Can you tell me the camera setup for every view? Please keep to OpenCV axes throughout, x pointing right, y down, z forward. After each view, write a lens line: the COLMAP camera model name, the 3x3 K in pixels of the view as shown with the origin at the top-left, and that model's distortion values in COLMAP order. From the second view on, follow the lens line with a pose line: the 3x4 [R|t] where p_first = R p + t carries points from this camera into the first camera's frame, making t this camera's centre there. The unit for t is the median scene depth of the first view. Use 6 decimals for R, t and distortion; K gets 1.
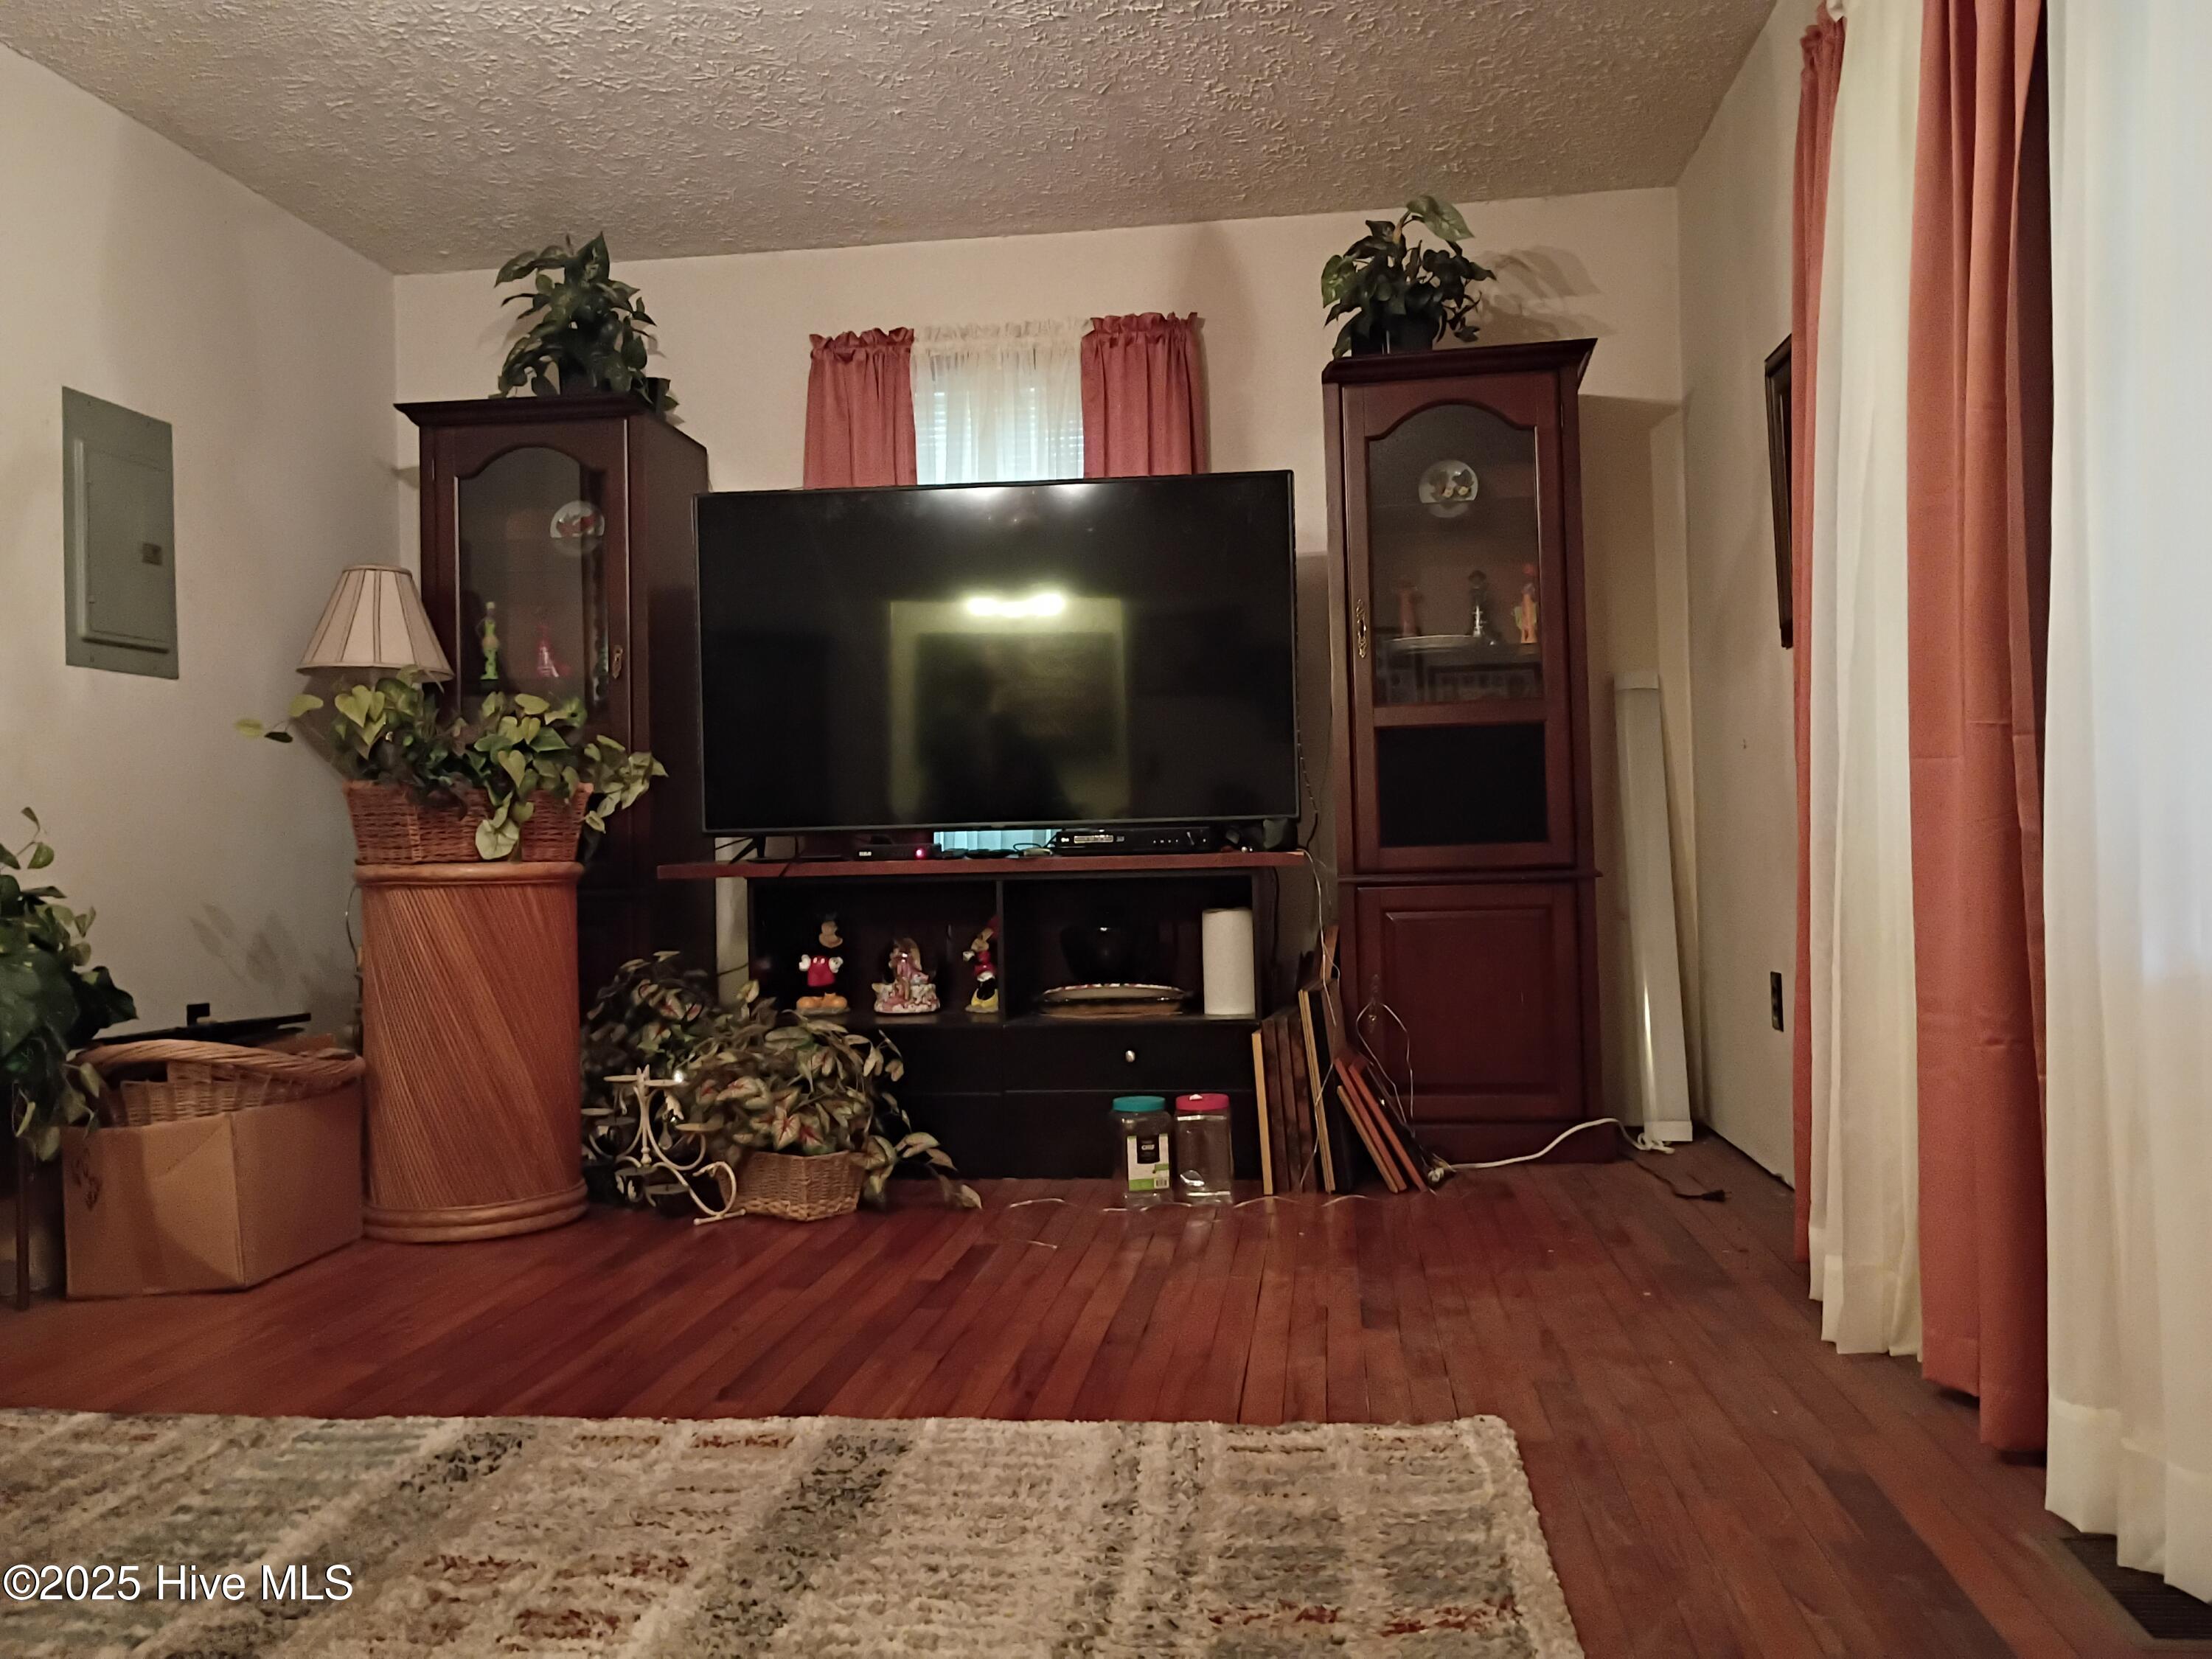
lens RADIAL K [[1827.4, 0, 1116.3], [0, 1827.4, 838.8], [0, 0, 1]] dist [0.025319, -0.041703]
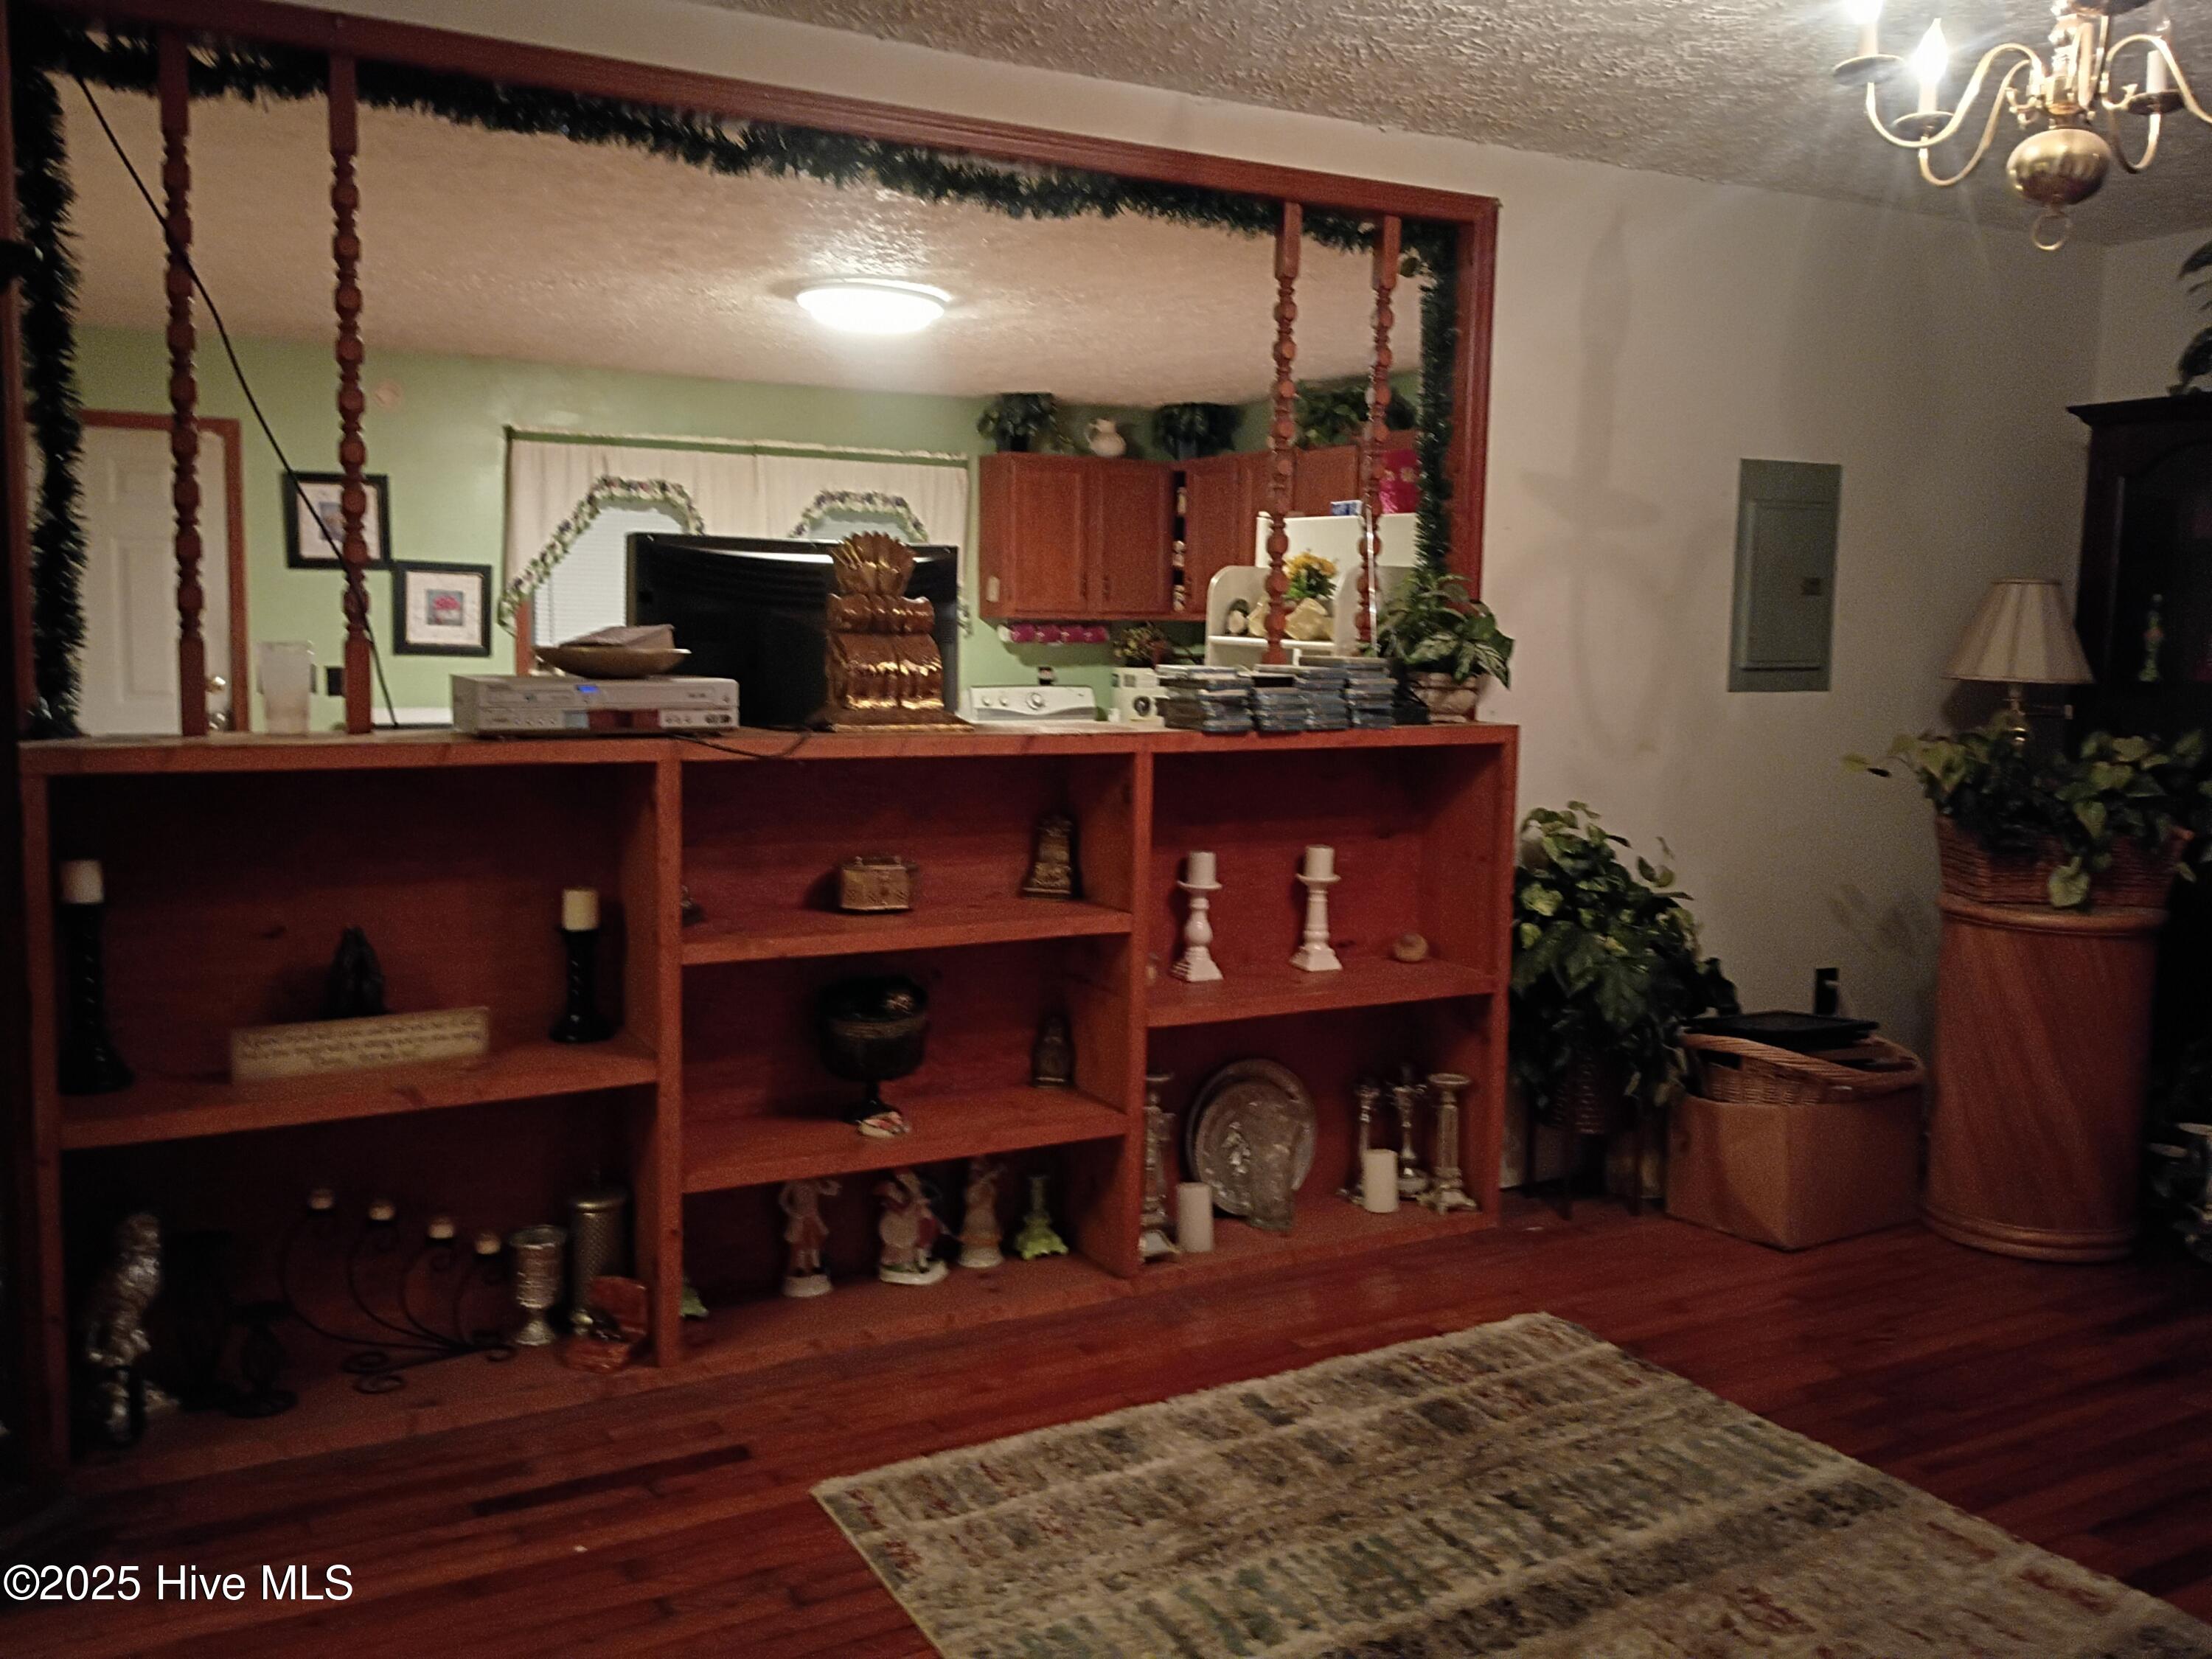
lens RADIAL K [[1827.4, 0, 1106.2], [0, 1827.4, 827.6], [0, 0, 1]] dist [0.025319, -0.041703]
pose [[0.584192, 0.115381, -0.803373, 0.197899], [-0.027281, 0.992076, 0.122644, -0.165612], [0.811157, -0.049731, 0.582710, -0.050407]]
